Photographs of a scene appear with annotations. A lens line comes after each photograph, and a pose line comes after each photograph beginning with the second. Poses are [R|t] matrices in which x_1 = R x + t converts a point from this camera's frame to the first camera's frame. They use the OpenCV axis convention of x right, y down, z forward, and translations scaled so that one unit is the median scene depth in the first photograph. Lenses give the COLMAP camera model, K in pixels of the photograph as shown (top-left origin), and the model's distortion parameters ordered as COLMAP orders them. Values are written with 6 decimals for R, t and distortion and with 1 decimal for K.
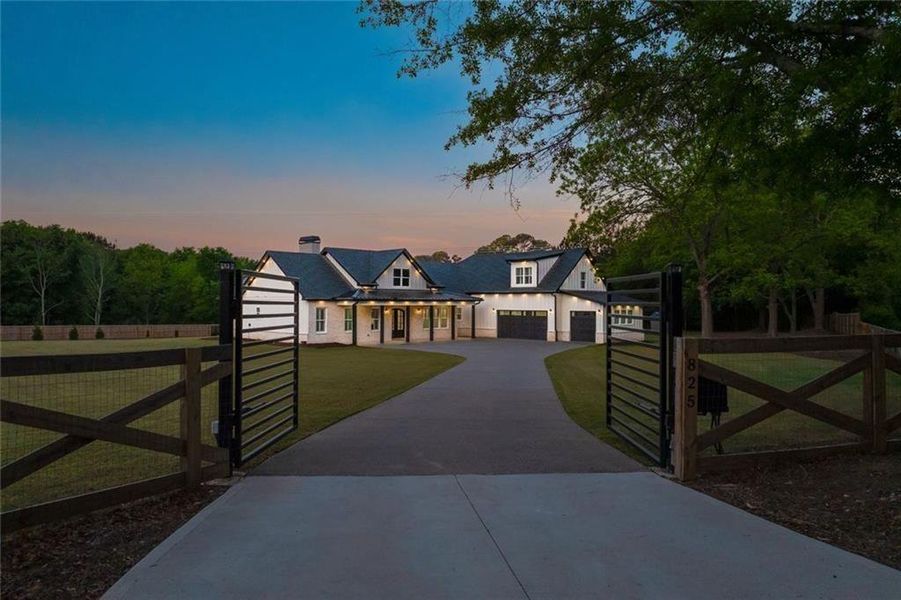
lens RADIAL K [[629.4, 0, 450.5], [0, 629.4, 300.0], [0, 0, 1]] dist [-0.057694, -0.000941]
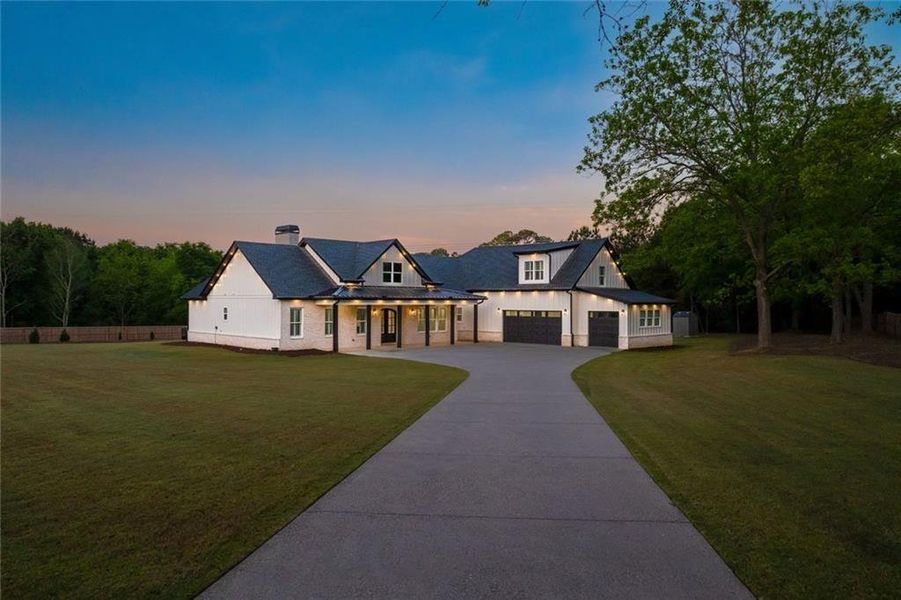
lens RADIAL K [[629.4, 0, 450.5], [0, 629.4, 300.0], [0, 0, 1]] dist [-0.057694, -0.000941]
pose [[0.999999, -0.001267, 0.000598, 0.001112], [0.001266, 0.999998, 0.001202, 0.000870], [-0.000600, -0.001202, 0.999999, 0.137462]]
